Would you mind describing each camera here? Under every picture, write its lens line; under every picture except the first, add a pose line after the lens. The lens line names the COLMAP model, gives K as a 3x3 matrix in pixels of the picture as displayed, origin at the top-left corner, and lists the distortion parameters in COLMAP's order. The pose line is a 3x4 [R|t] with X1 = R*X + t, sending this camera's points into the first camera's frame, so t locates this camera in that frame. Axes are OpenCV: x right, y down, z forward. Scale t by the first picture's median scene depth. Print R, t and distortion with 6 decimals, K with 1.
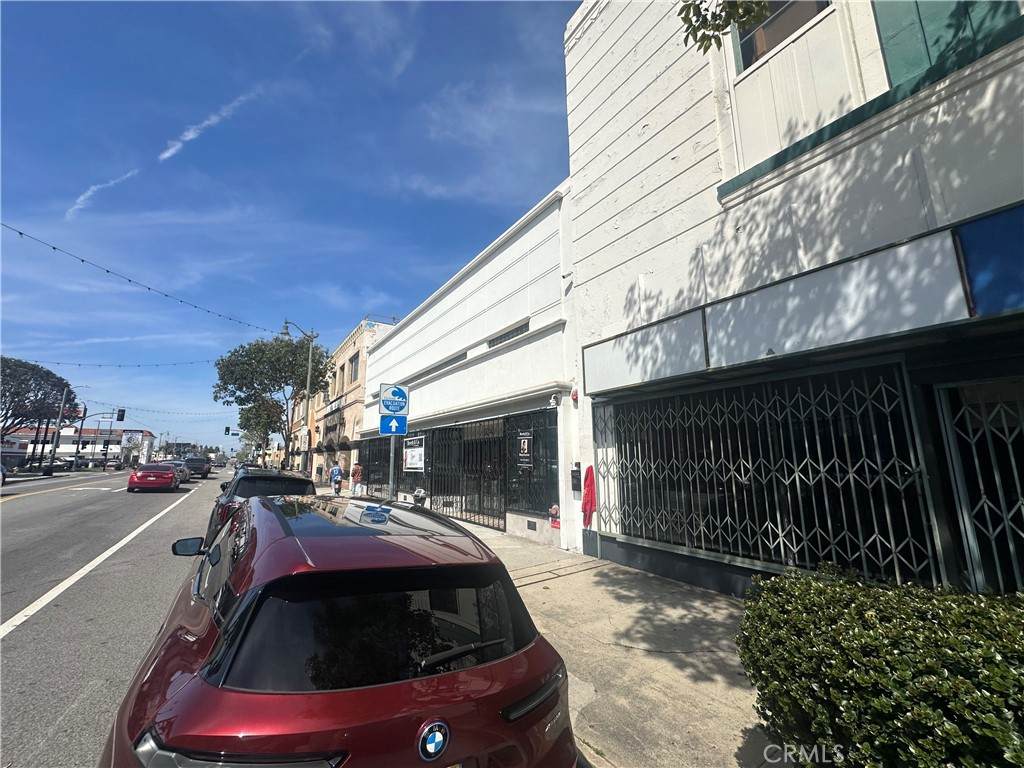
lens RADIAL K [[407.4, 0, 512.0], [0, 407.4, 384.0], [0, 0, 1]] dist [0.000987, 0.000150]
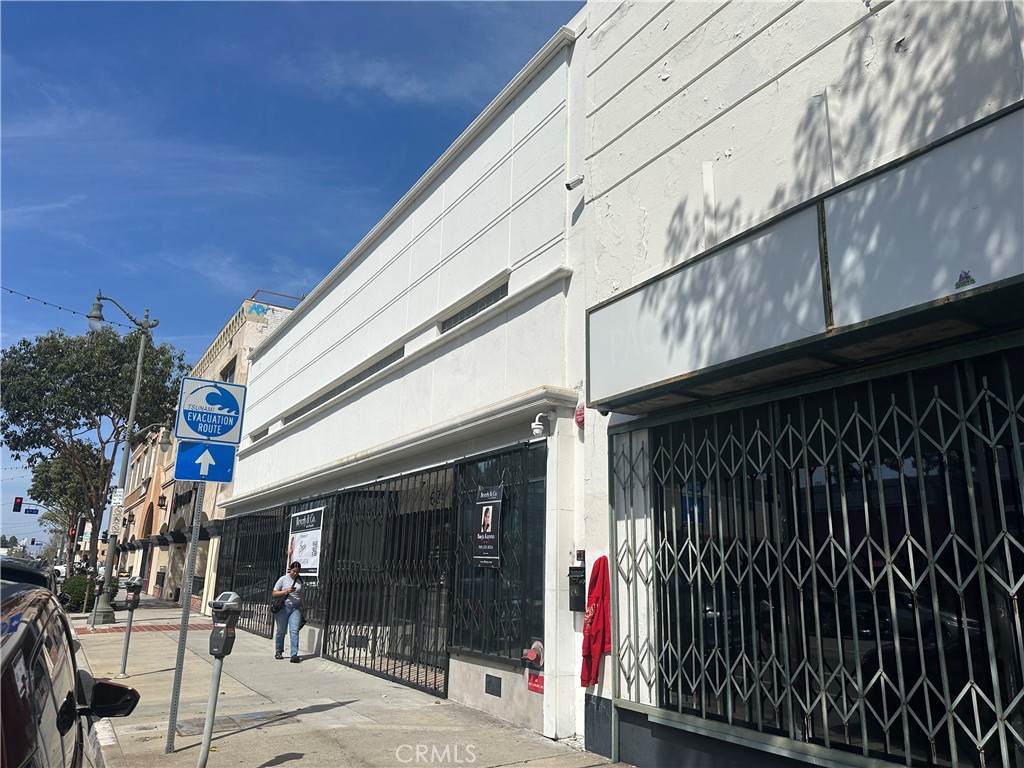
lens RADIAL K [[717.4, 0, 515.4], [0, 717.4, 369.2], [0, 0, 1]] dist [0.045562, -0.038904]
pose [[0.999106, 0.018901, -0.037813, 0.105740], [-0.022395, 0.995299, -0.094229, 0.056795], [0.035854, 0.094991, 0.994832, 0.117370]]
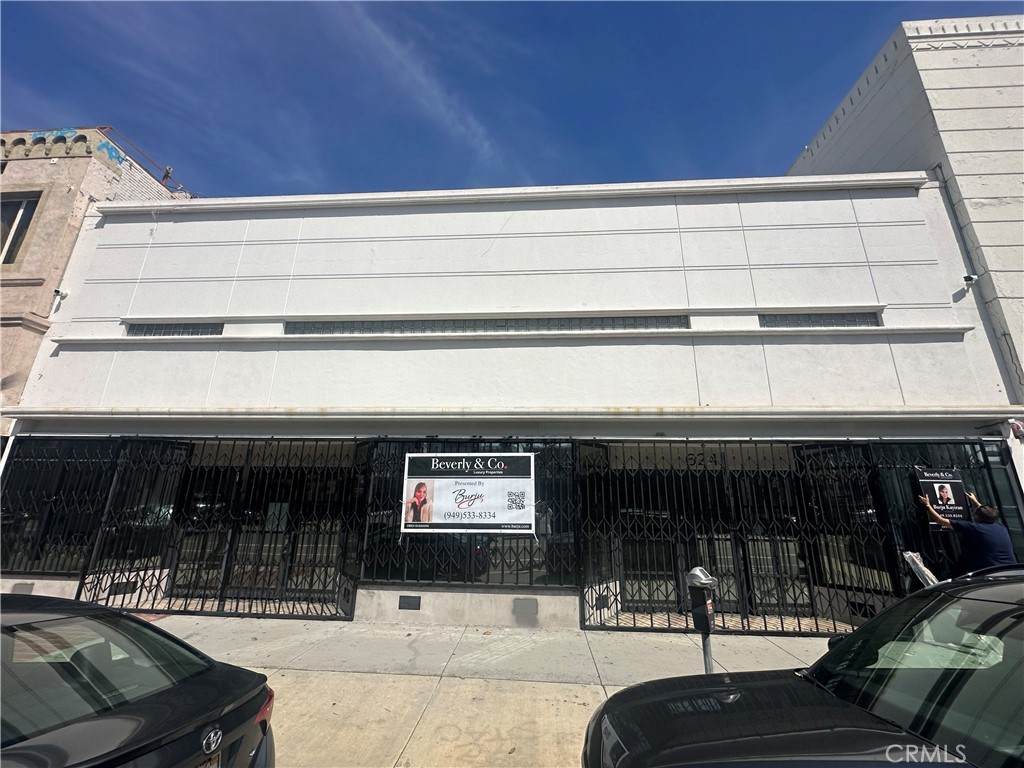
lens RADIAL K [[347.0, 0, 509.8], [0, 347.0, 431.0], [0, 0, 1]] dist [0.001550, 0.000054]
pose [[0.602883, 0.190759, 0.774689, -0.900941], [-0.168298, 0.979554, -0.110231, 0.254455], [-0.779877, -0.063922, 0.622660, 1.324347]]
